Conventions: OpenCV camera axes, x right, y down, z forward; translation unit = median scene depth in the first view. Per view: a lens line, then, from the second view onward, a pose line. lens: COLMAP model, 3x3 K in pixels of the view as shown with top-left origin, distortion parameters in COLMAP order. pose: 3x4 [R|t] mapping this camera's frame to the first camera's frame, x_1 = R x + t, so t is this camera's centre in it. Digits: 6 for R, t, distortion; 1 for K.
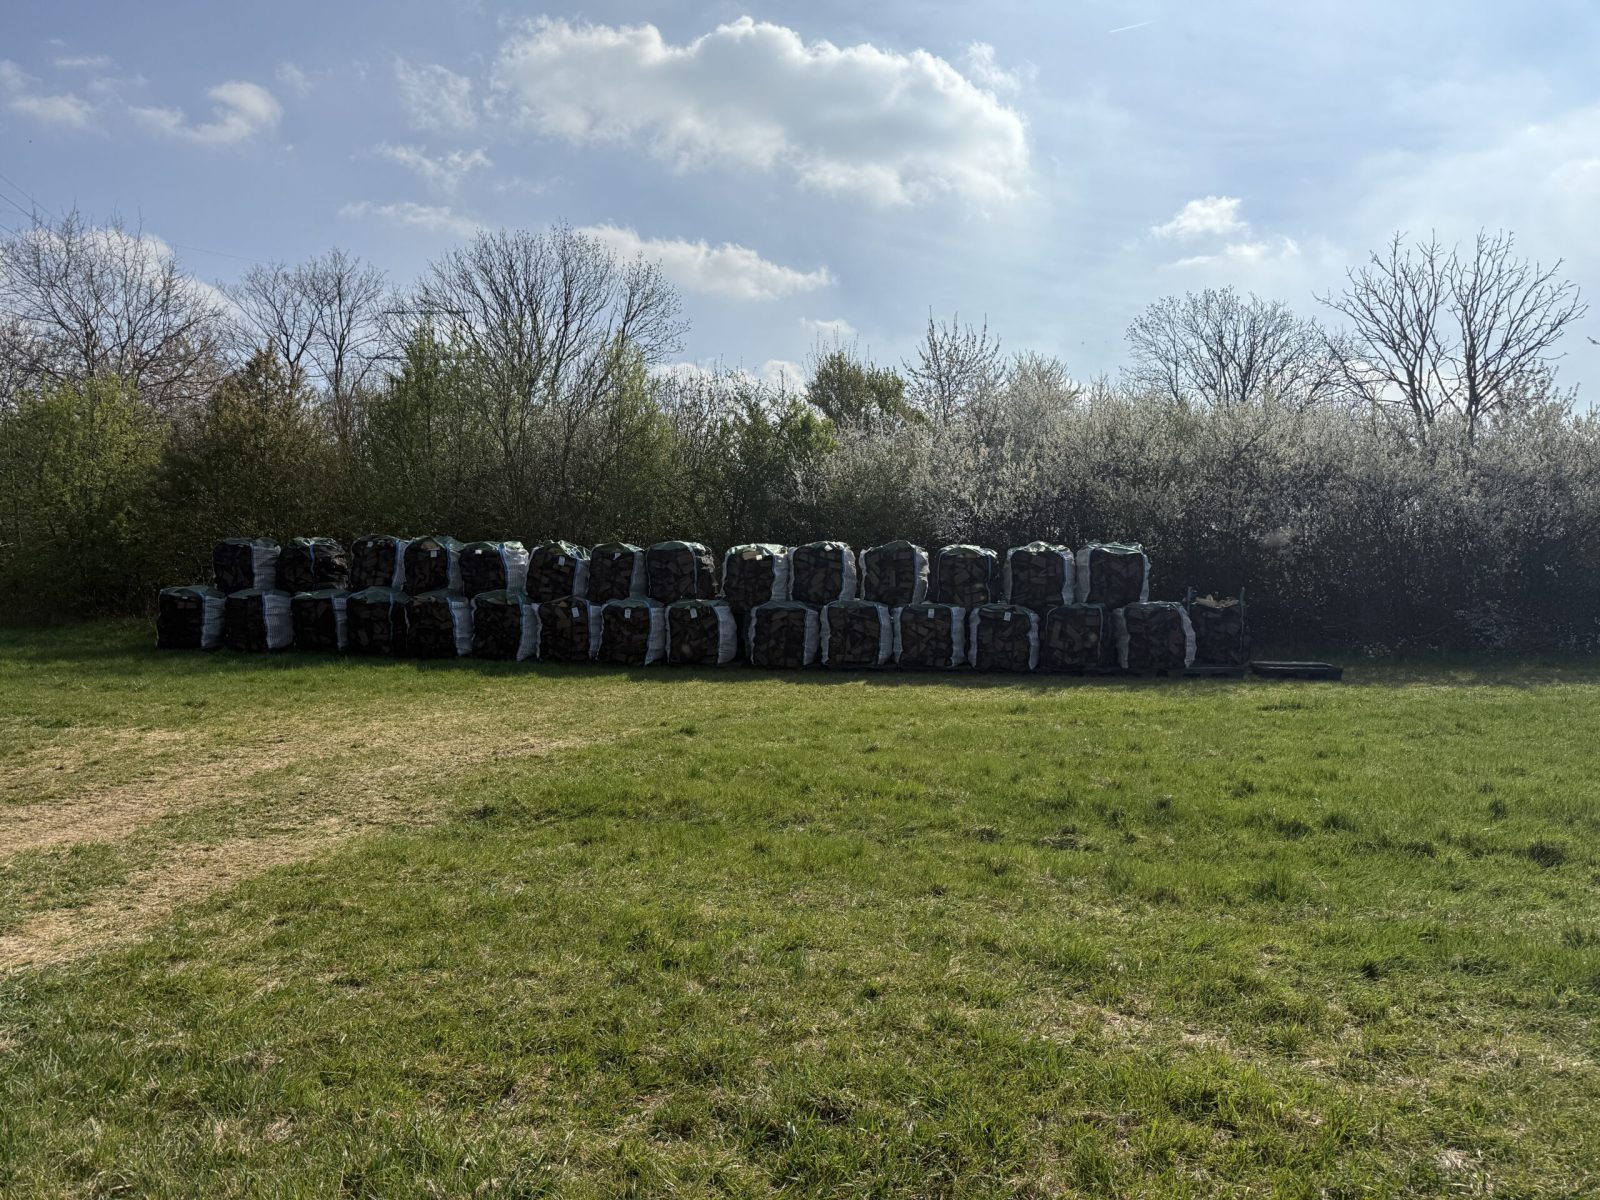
lens RADIAL K [[1115.2, 0, 801.9], [0, 1115.2, 587.1], [0, 0, 1]] dist [0.082659, -0.097557]
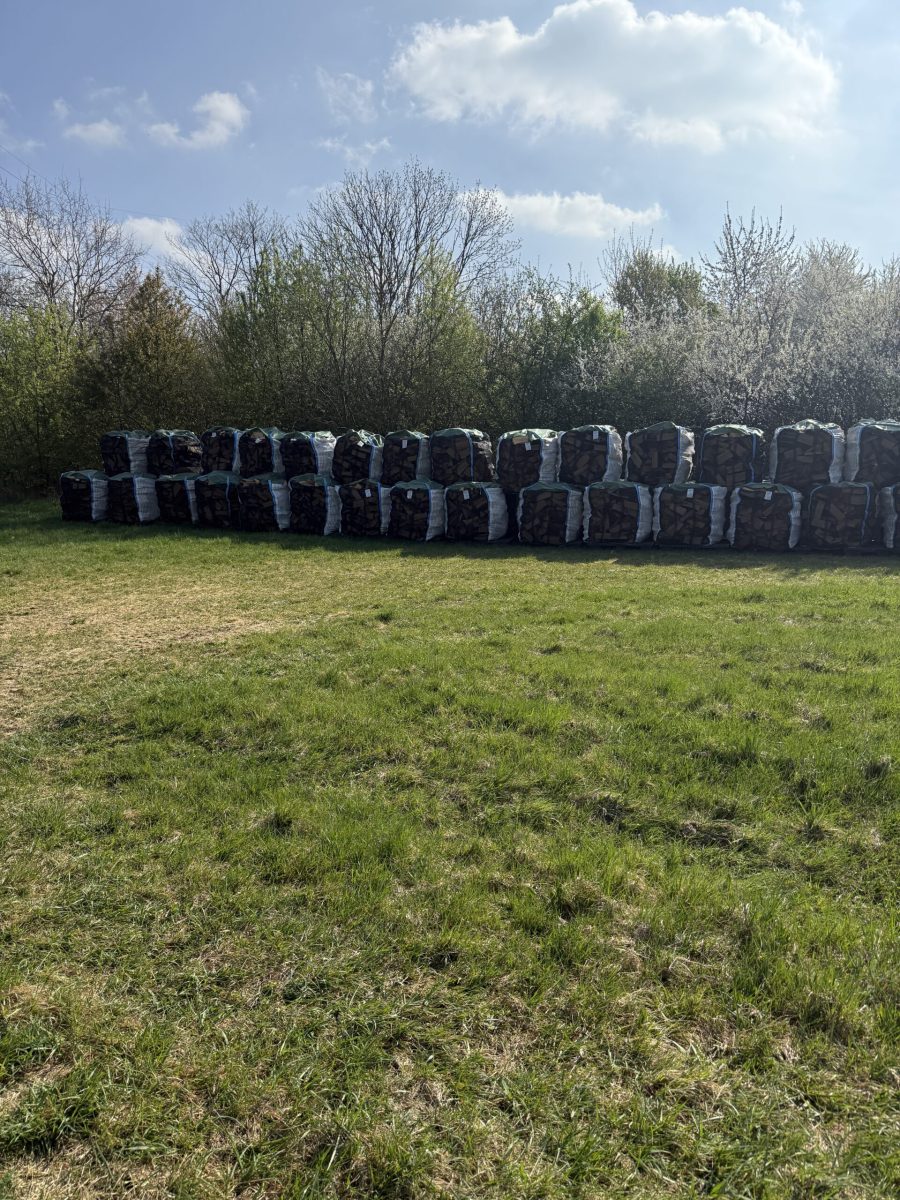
lens RADIAL K [[836.4, 0, 459.2], [0, 836.4, 591.8], [0, 0, 1]] dist [0.082659, -0.097557]
pose [[0.977416, 0.023252, -0.210042, 0.069389], [0.007166, 0.989710, 0.142908, 0.000721], [0.211204, -0.141185, 0.967192, 0.178099]]
